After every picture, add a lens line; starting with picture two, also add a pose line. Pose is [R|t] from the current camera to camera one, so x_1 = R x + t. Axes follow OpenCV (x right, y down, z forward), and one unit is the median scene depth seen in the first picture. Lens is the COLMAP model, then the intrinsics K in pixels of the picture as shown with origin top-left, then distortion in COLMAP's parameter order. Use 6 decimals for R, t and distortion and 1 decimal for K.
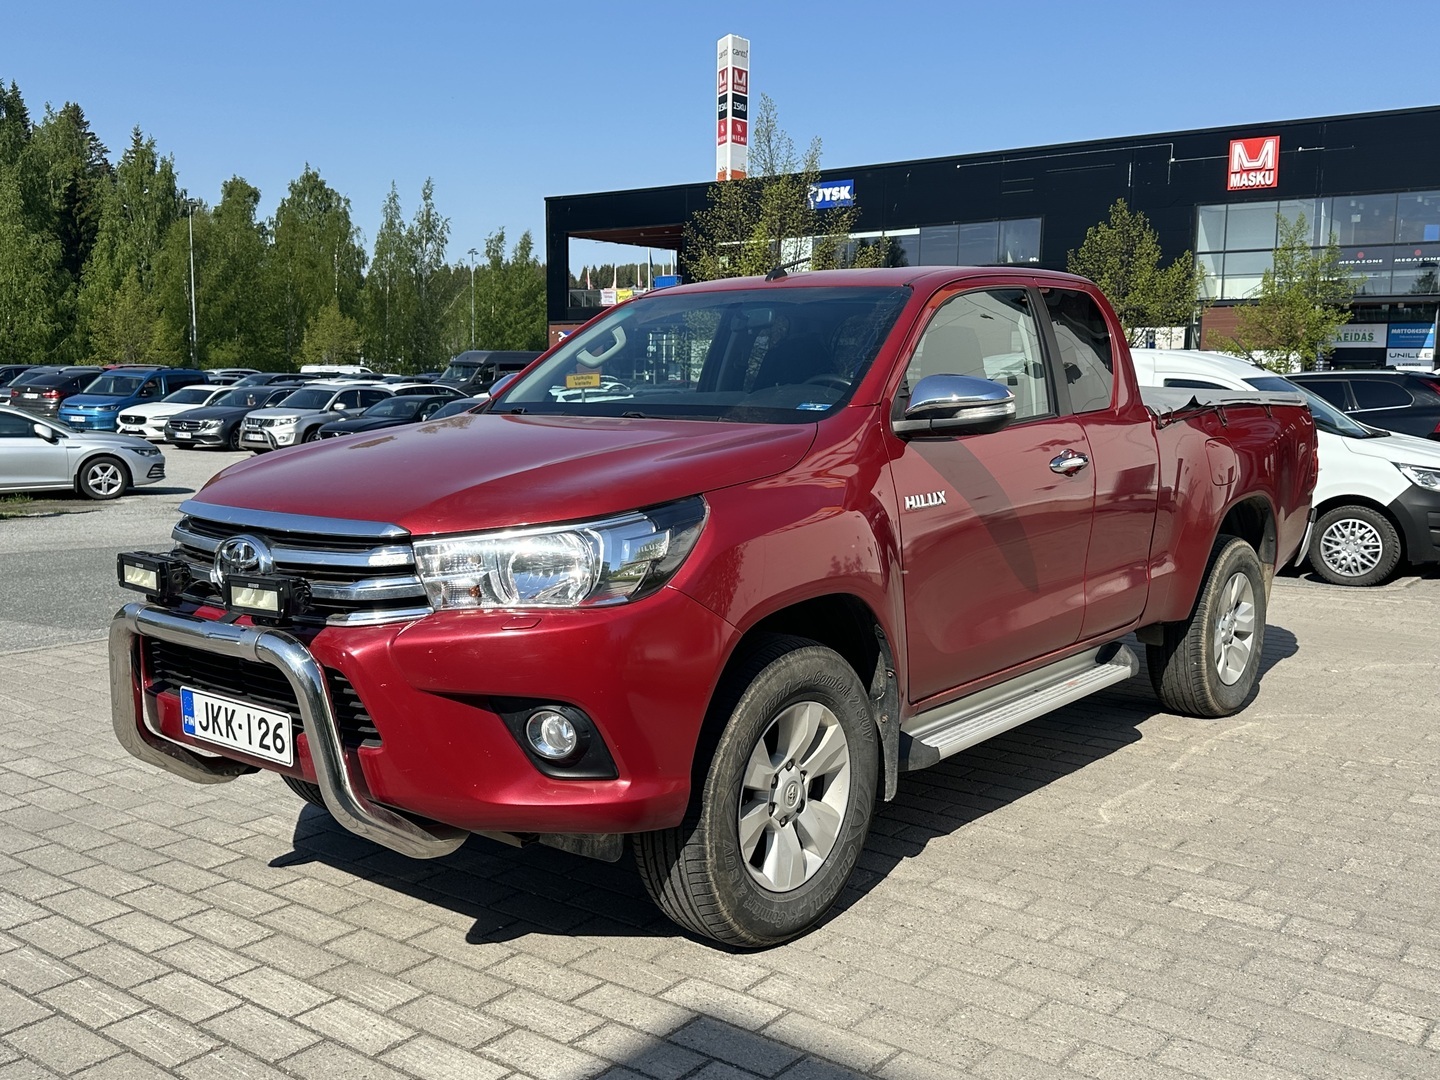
lens RADIAL K [[1404.0, 0, 720.0], [0, 1404.0, 540.0], [0, 0, 1]] dist [0.015678, 0.007377]
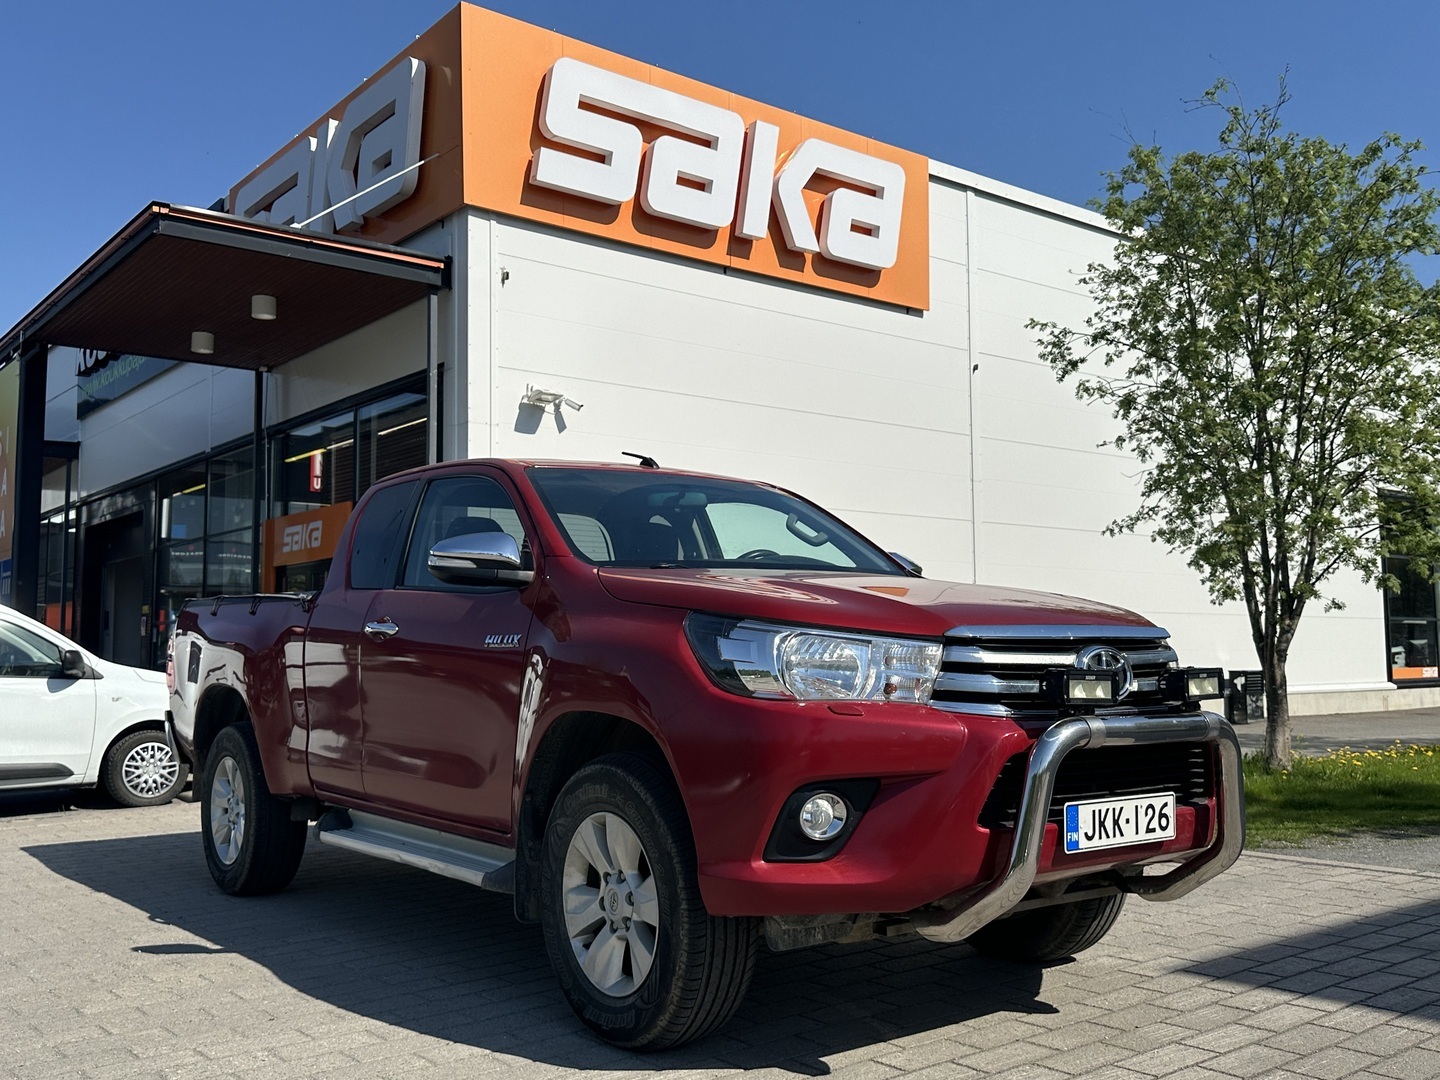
lens RADIAL K [[1345.5, 0, 720.1], [0, 1345.5, 544.9], [0, 0, 1]] dist [0.001003, 0.002150]
pose [[0.241056, 0.073642, 0.967713, -1.381428], [0.123033, 0.986753, -0.105739, -0.005960], [-0.962681, 0.144549, 0.228803, 0.995943]]
